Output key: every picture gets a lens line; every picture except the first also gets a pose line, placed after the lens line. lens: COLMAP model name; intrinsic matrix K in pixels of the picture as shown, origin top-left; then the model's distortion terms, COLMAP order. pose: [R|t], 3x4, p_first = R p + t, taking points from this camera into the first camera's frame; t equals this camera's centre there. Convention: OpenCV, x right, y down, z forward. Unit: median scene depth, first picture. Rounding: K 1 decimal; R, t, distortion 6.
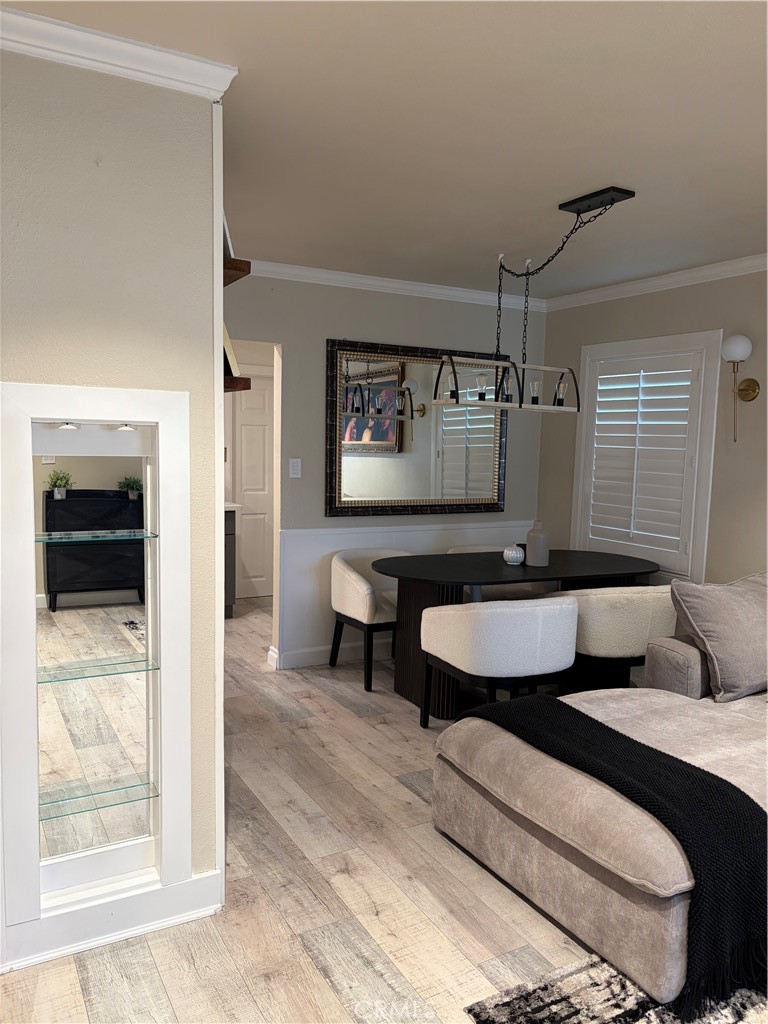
lens RADIAL K [[781.0, 0, 384.0], [0, 781.0, 512.0], [0, 0, 1]] dist [0.003754, 0.001371]
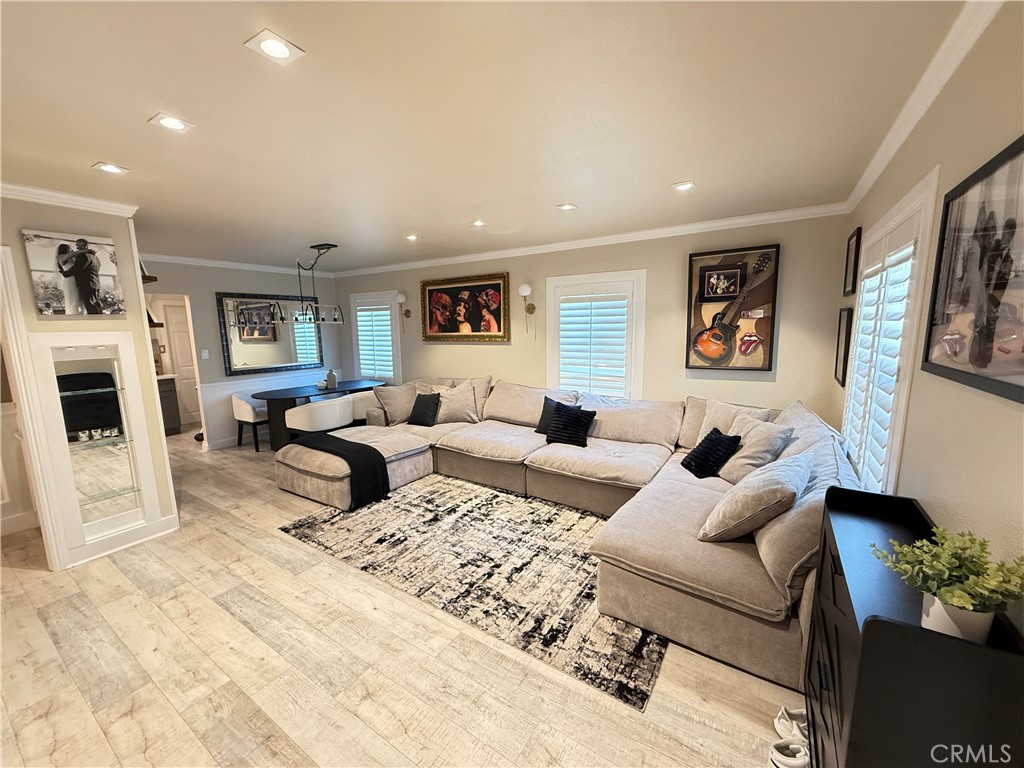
lens RADIAL K [[408.1, 0, 512.0], [0, 408.1, 384.0], [0, 0, 1]] dist [-0.001310, -0.000081]
pose [[0.880559, -0.105802, 0.461976, 0.126315], [0.081605, 0.994052, 0.072113, 0.013521], [-0.466858, -0.025800, 0.883956, -0.457906]]
